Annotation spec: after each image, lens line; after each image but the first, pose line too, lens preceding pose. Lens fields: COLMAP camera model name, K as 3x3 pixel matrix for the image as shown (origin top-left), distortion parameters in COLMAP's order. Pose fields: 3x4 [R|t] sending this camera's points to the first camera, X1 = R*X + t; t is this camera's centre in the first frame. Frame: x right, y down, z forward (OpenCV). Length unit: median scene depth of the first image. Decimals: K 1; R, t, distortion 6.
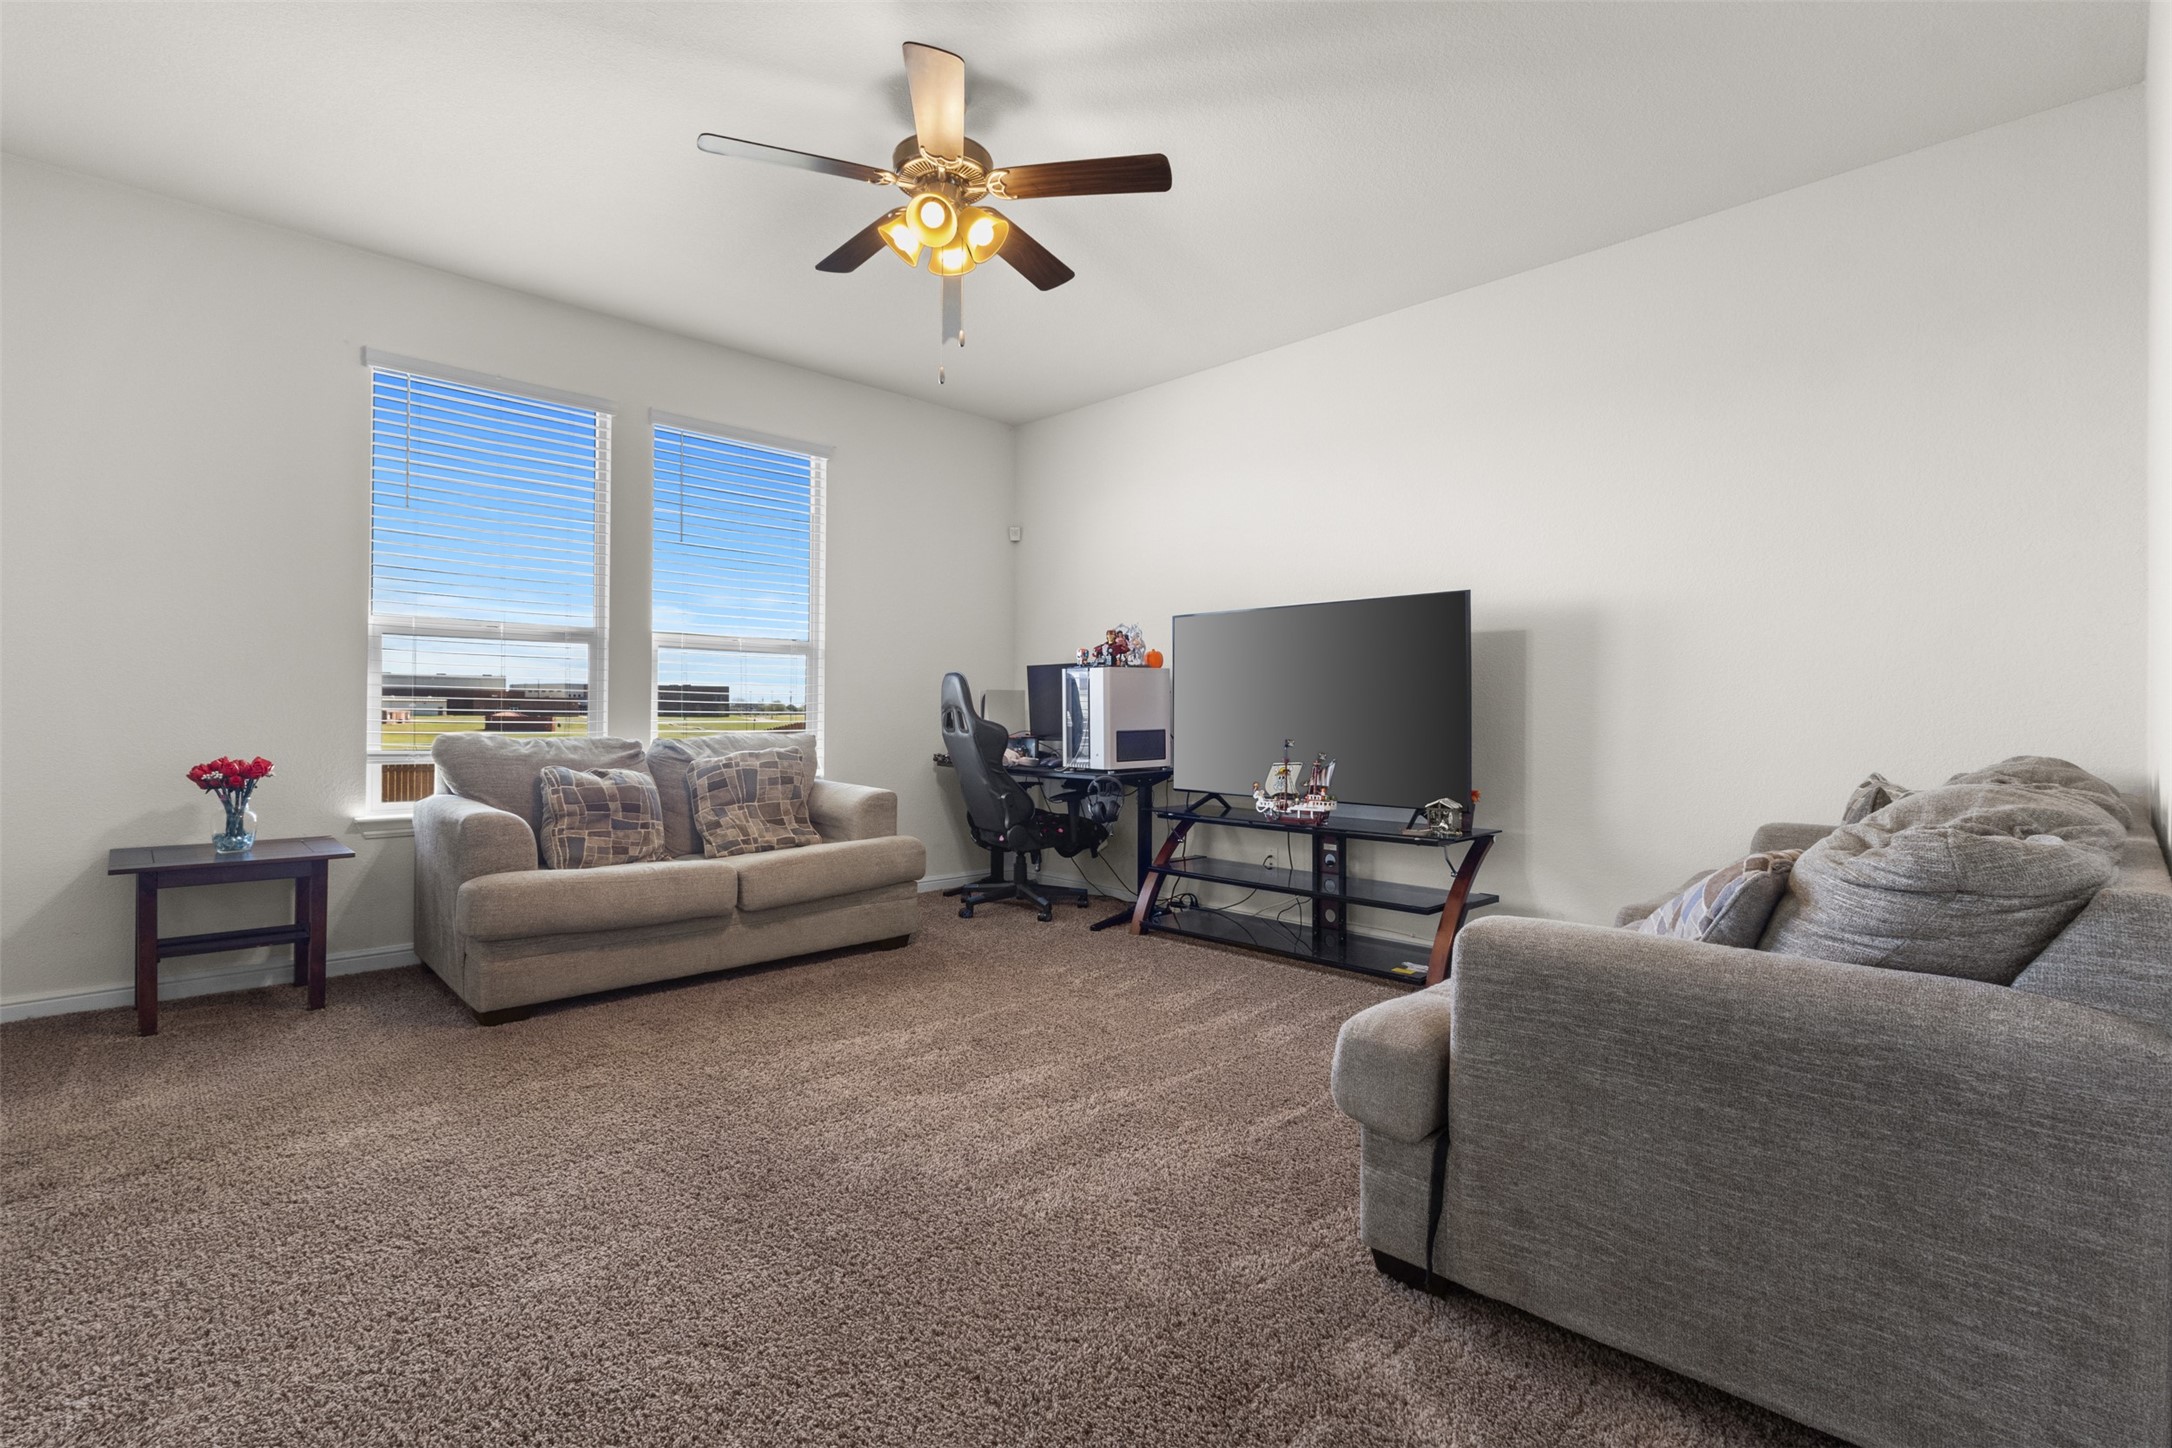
lens RADIAL K [[1005.9, 0, 1088.0], [0, 1005.9, 719.5], [0, 0, 1]] dist [0.005101, 0.000023]
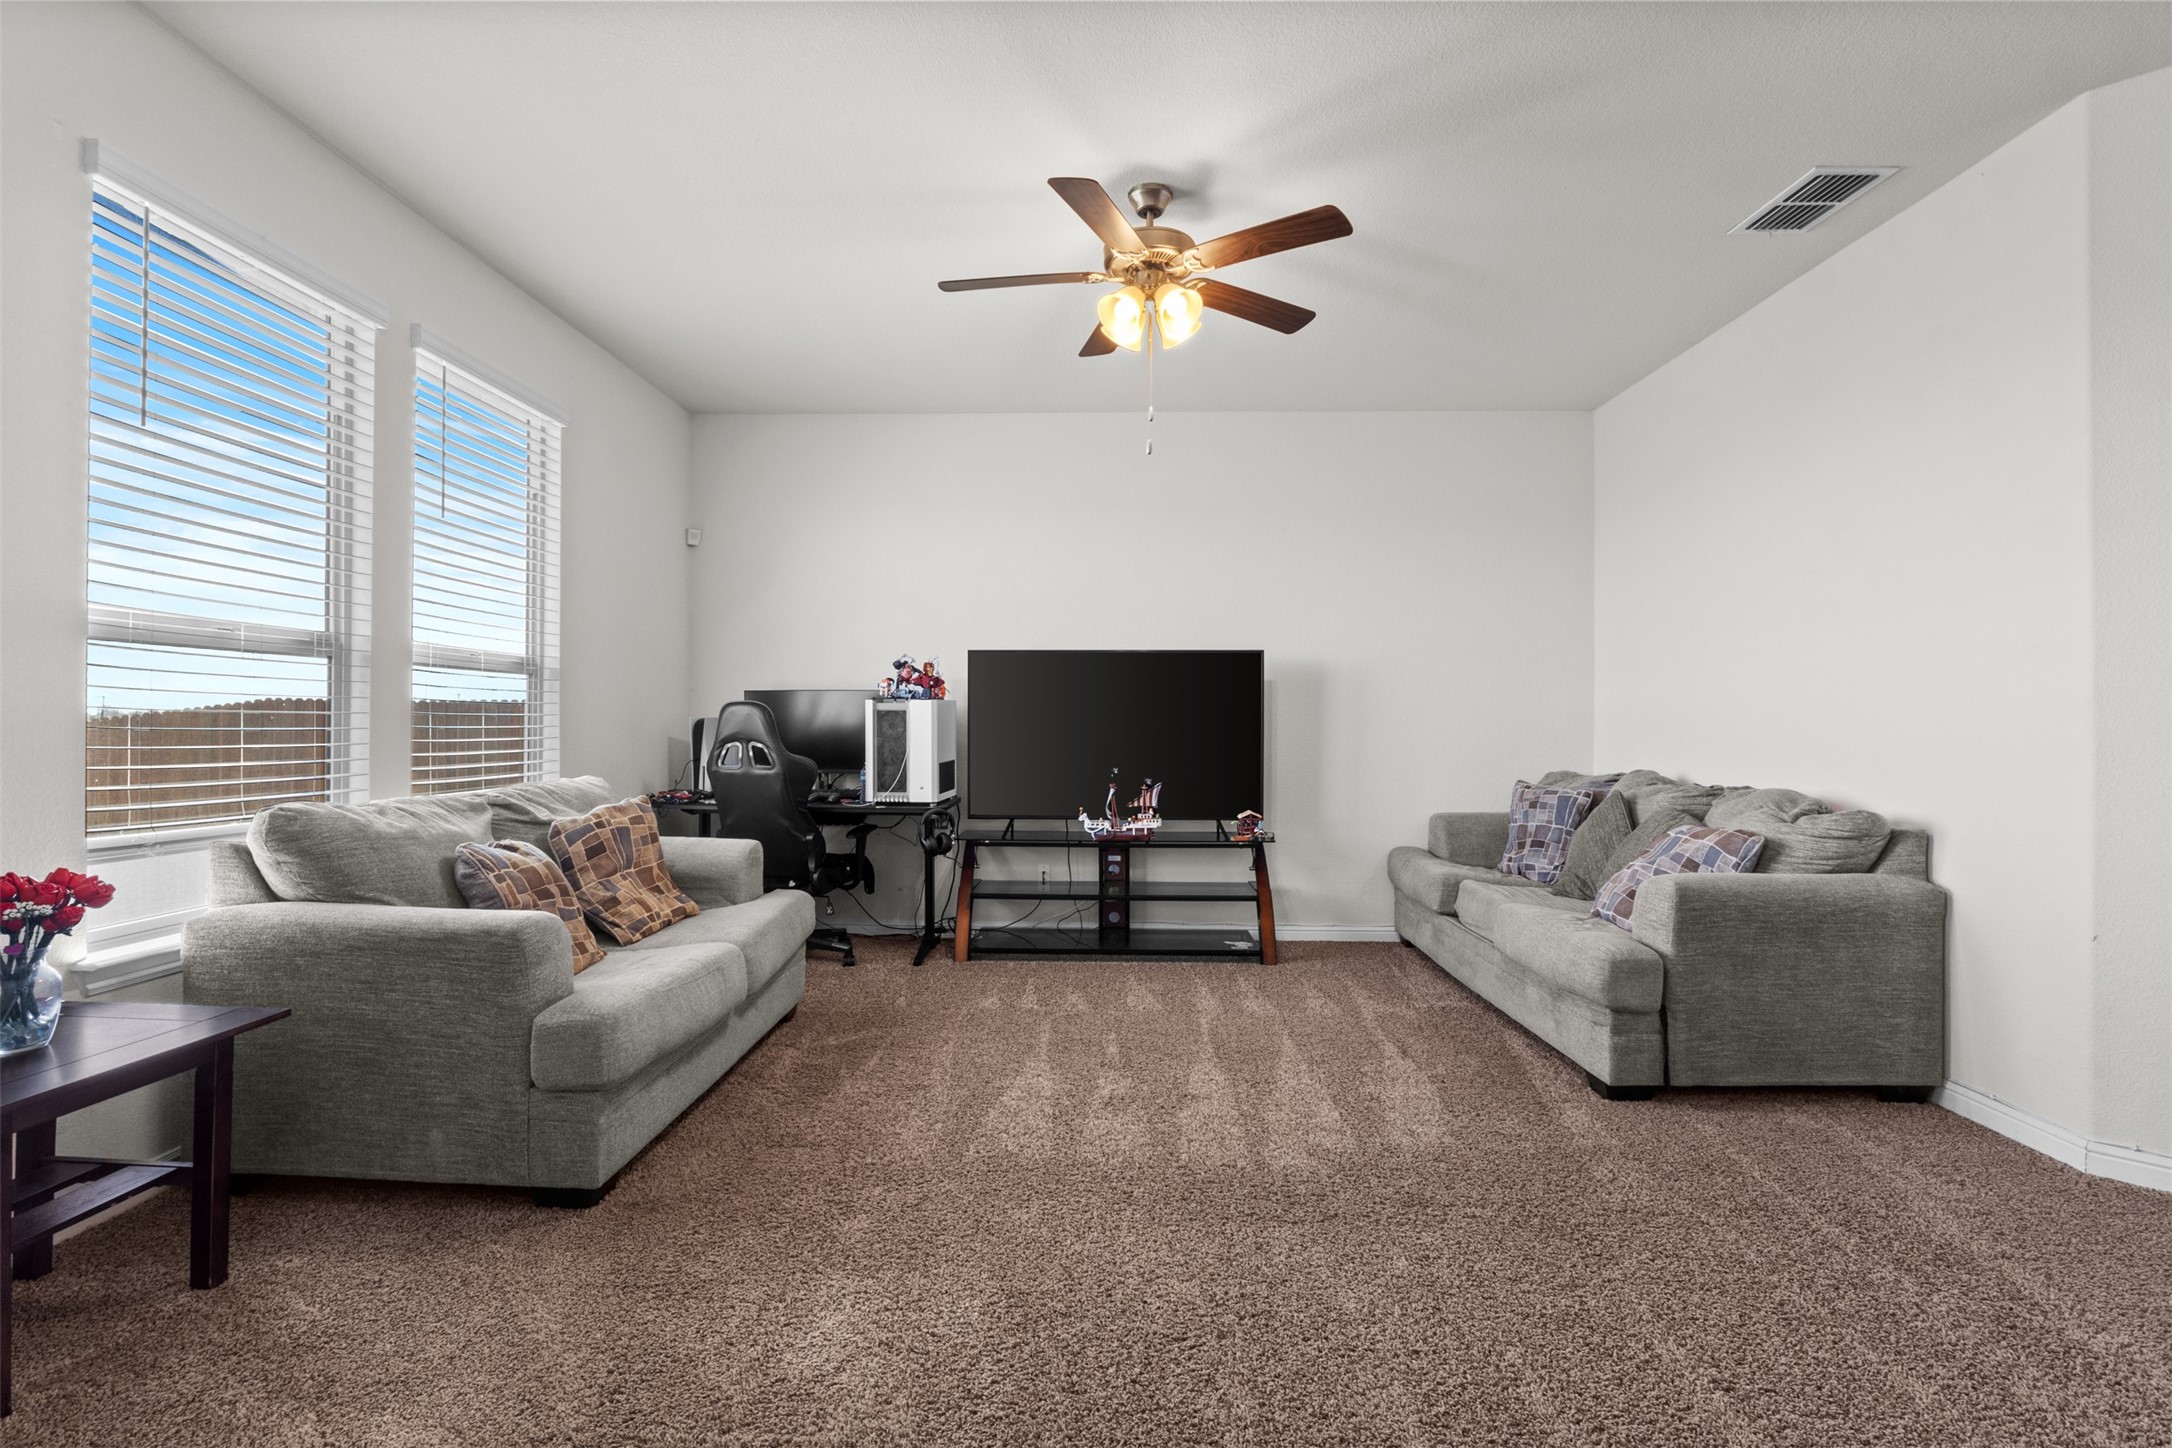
lens RADIAL K [[1040.8, 0, 1087.1], [0, 1040.8, 724.3], [0, 0, 1]] dist [-0.003572, -0.000349]
pose [[0.717047, -0.004013, 0.697013, -0.680534], [0.004653, 0.999989, 0.000970, -0.032296], [-0.697009, 0.002548, 0.717058, 0.171560]]
